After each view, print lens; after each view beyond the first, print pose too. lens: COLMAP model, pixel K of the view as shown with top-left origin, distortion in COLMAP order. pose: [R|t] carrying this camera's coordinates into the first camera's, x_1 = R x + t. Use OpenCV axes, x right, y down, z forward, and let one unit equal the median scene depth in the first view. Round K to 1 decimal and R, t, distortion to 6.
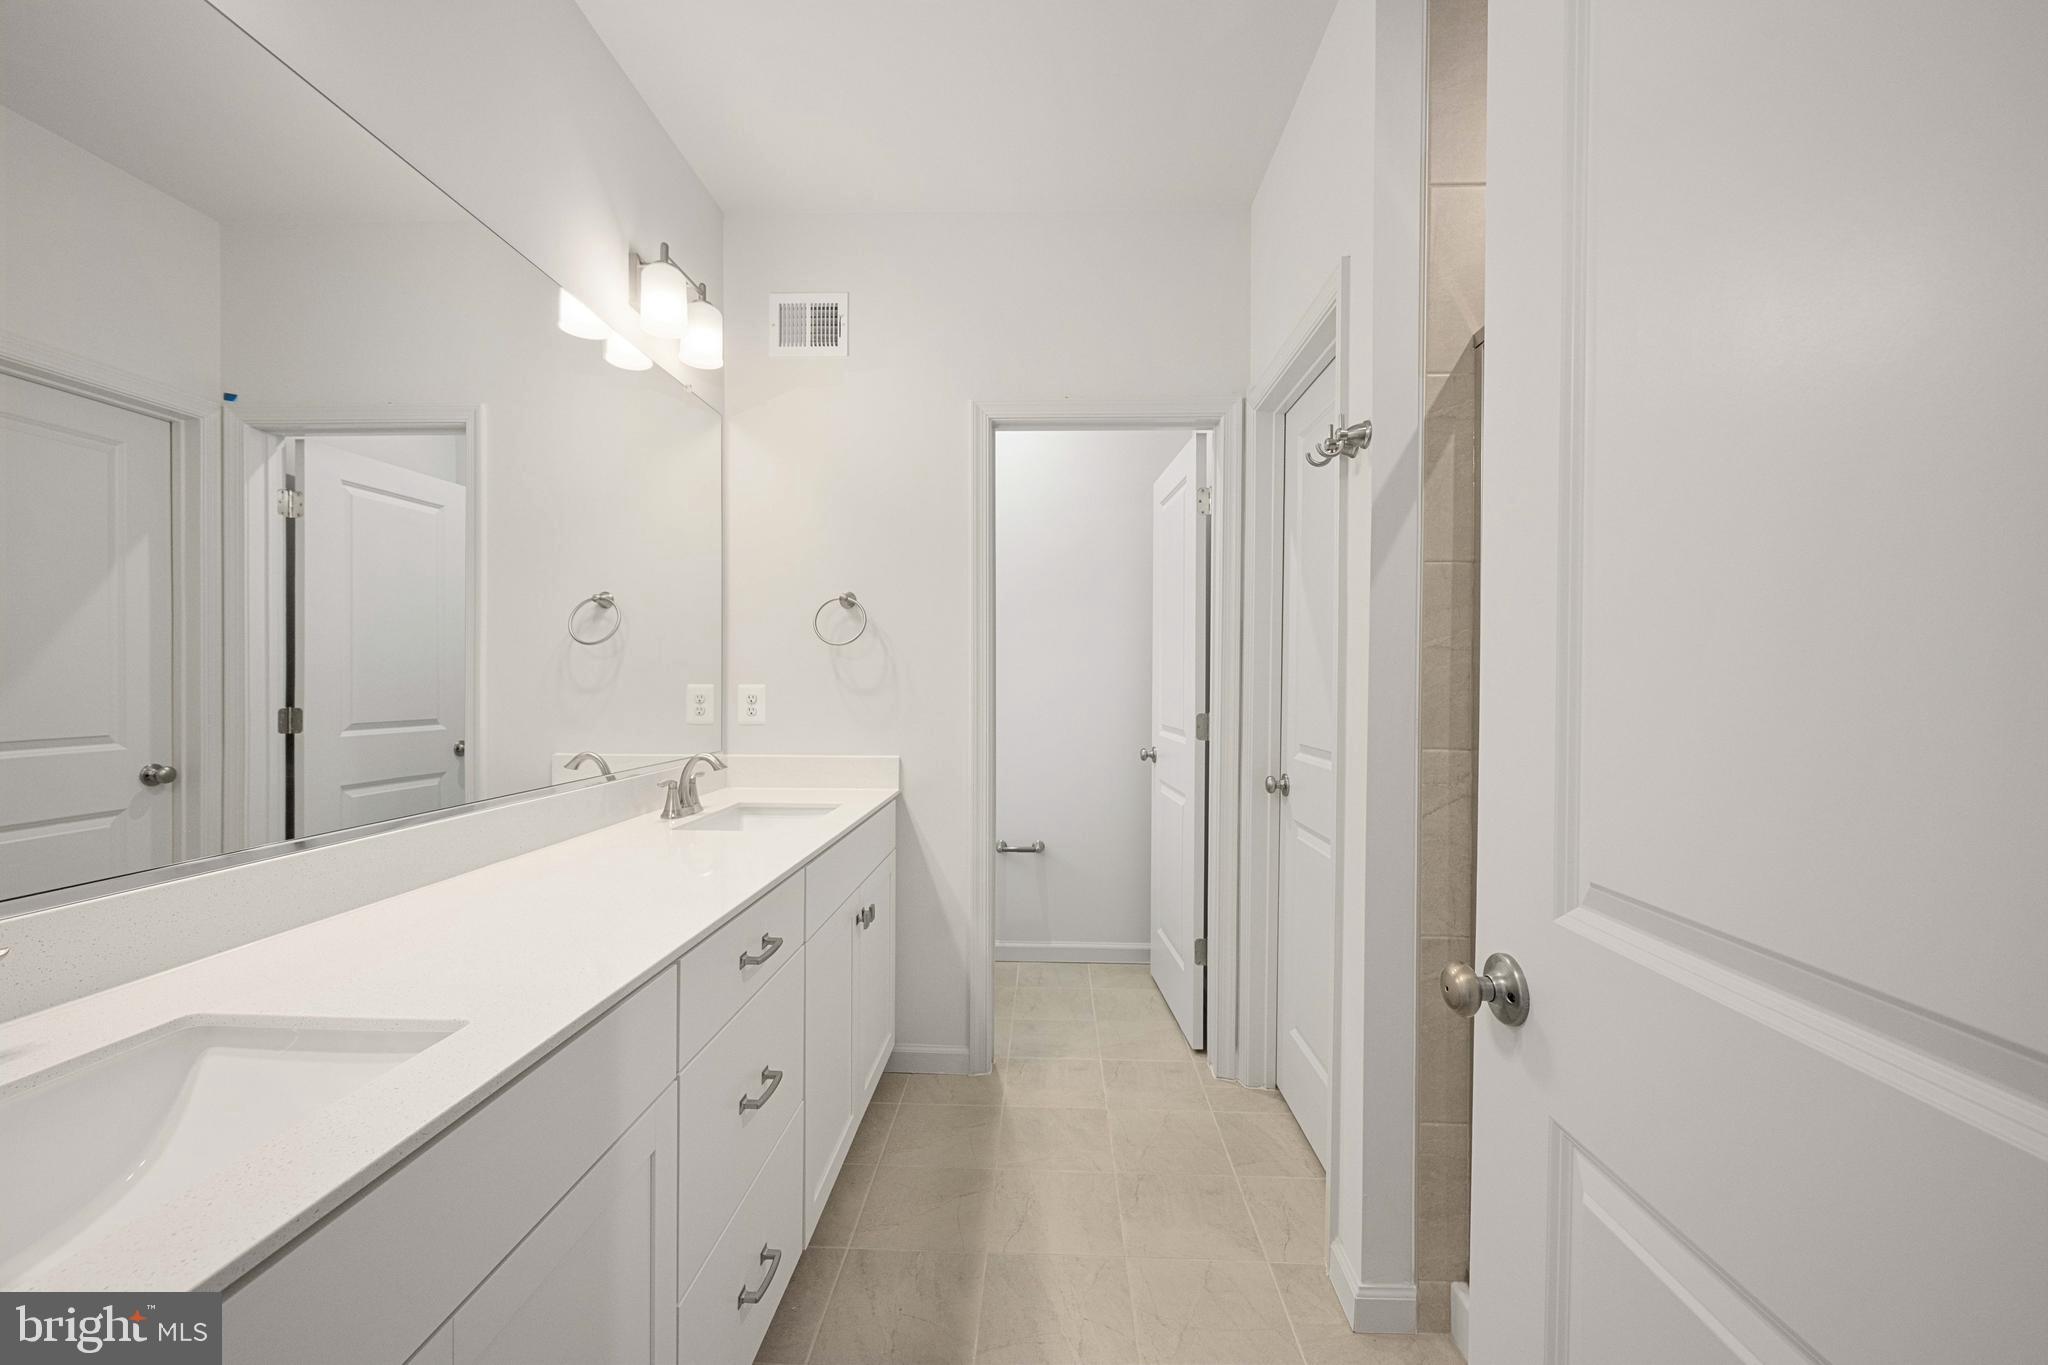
lens RADIAL K [[822.4, 0, 1024.0], [0, 822.4, 682.5], [0, 0, 1]] dist [0.000900, 0.000072]
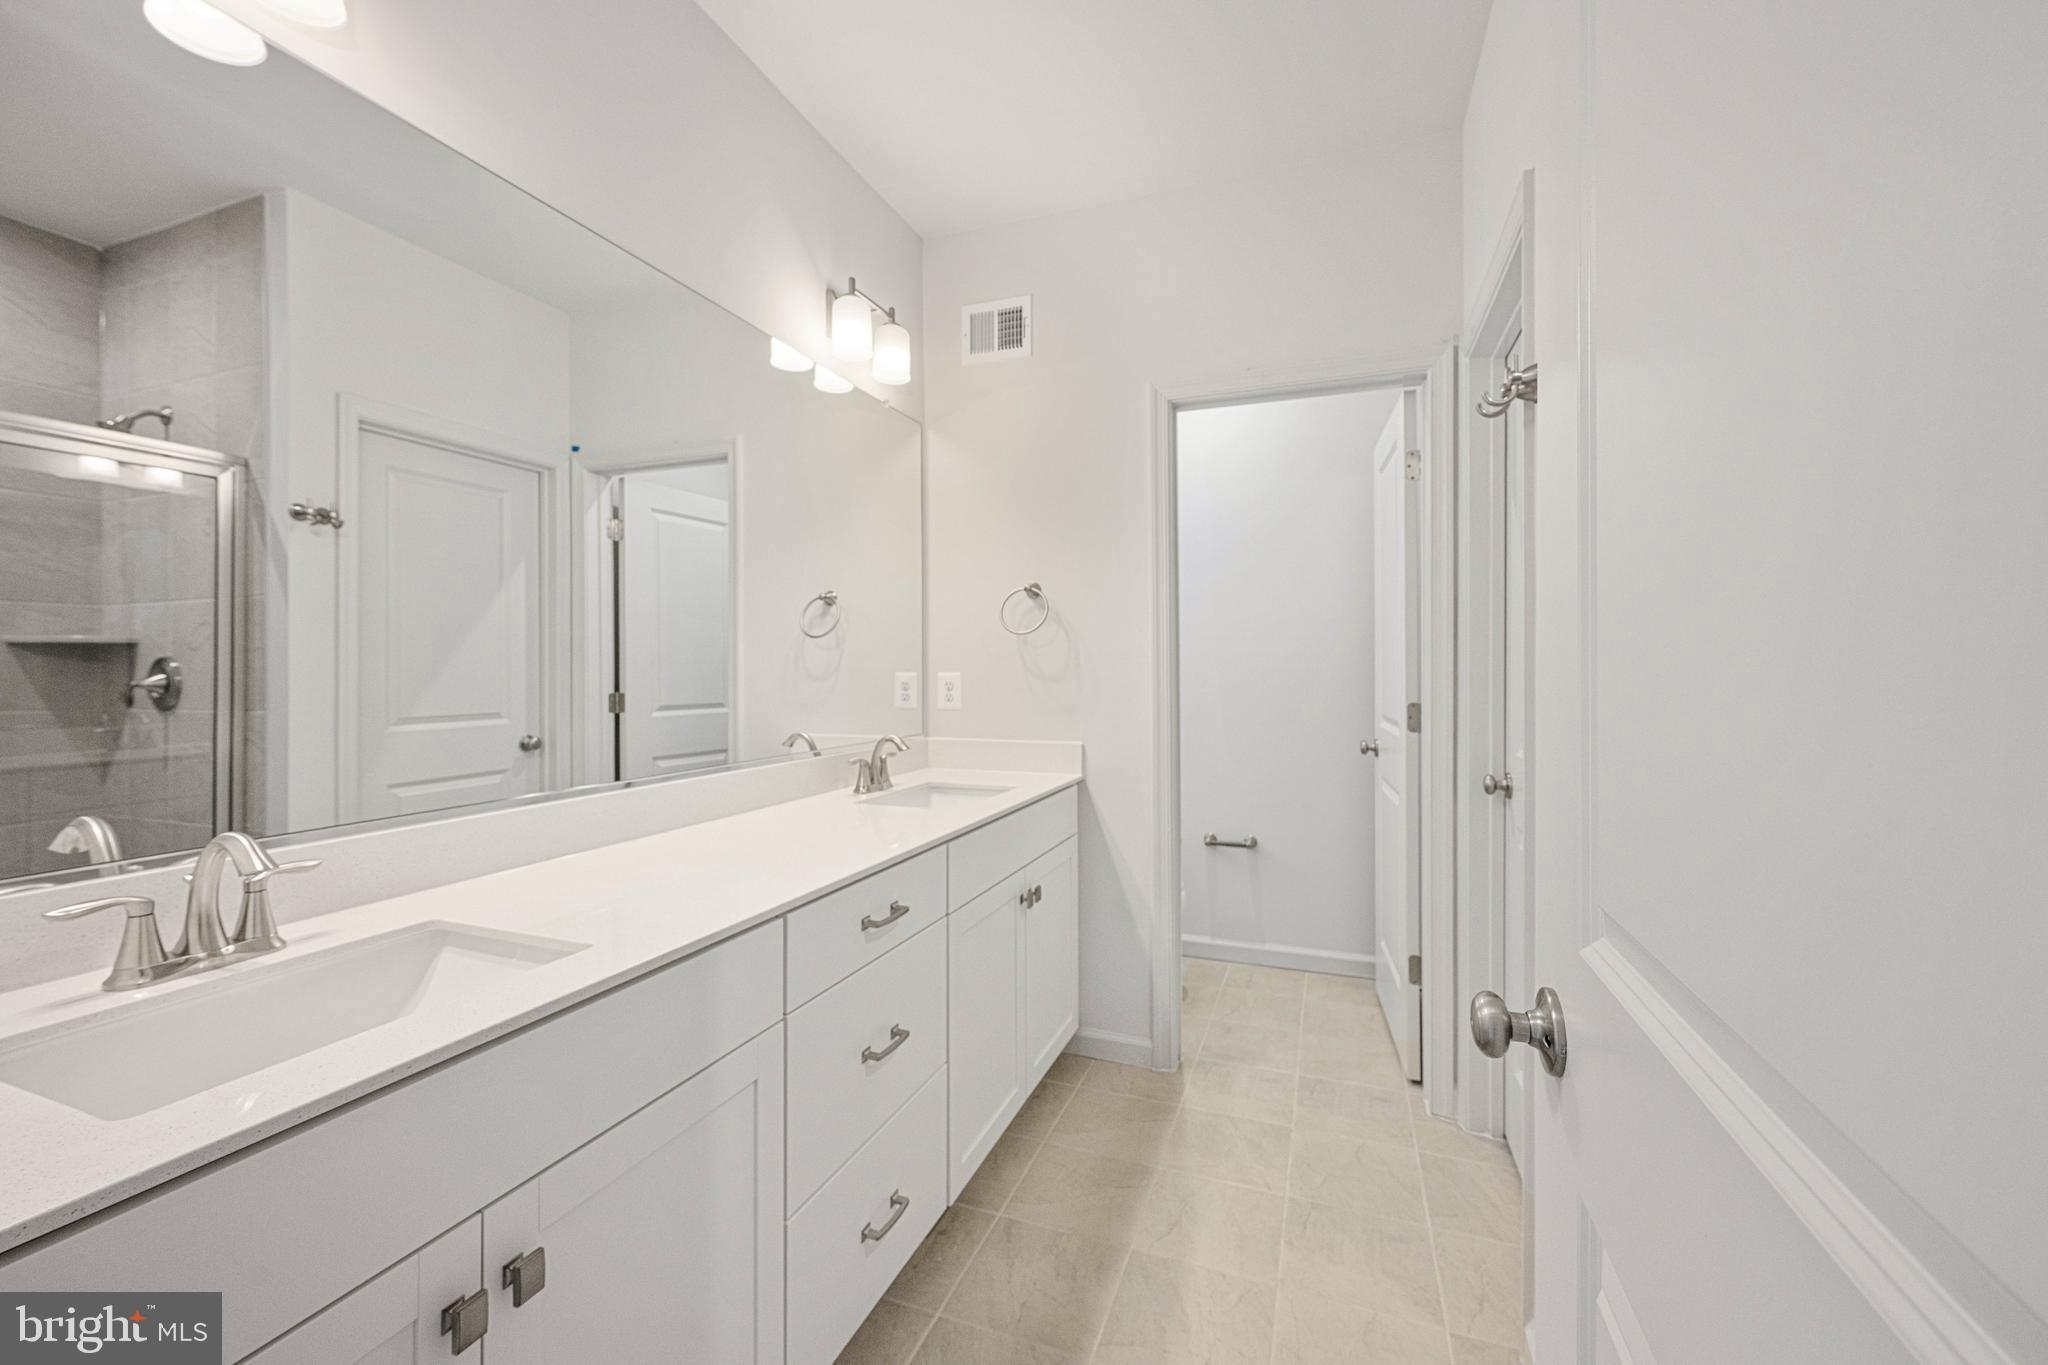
lens RADIAL K [[825.9, 0, 1014.1], [0, 825.9, 663.5], [0, 0, 1]] dist [0.002098, 0.000310]
pose [[0.946587, -0.007758, -0.322355, 0.099826], [0.004879, 0.999941, -0.009739, 0.001898], [0.322411, 0.007646, 0.946569, 0.009817]]
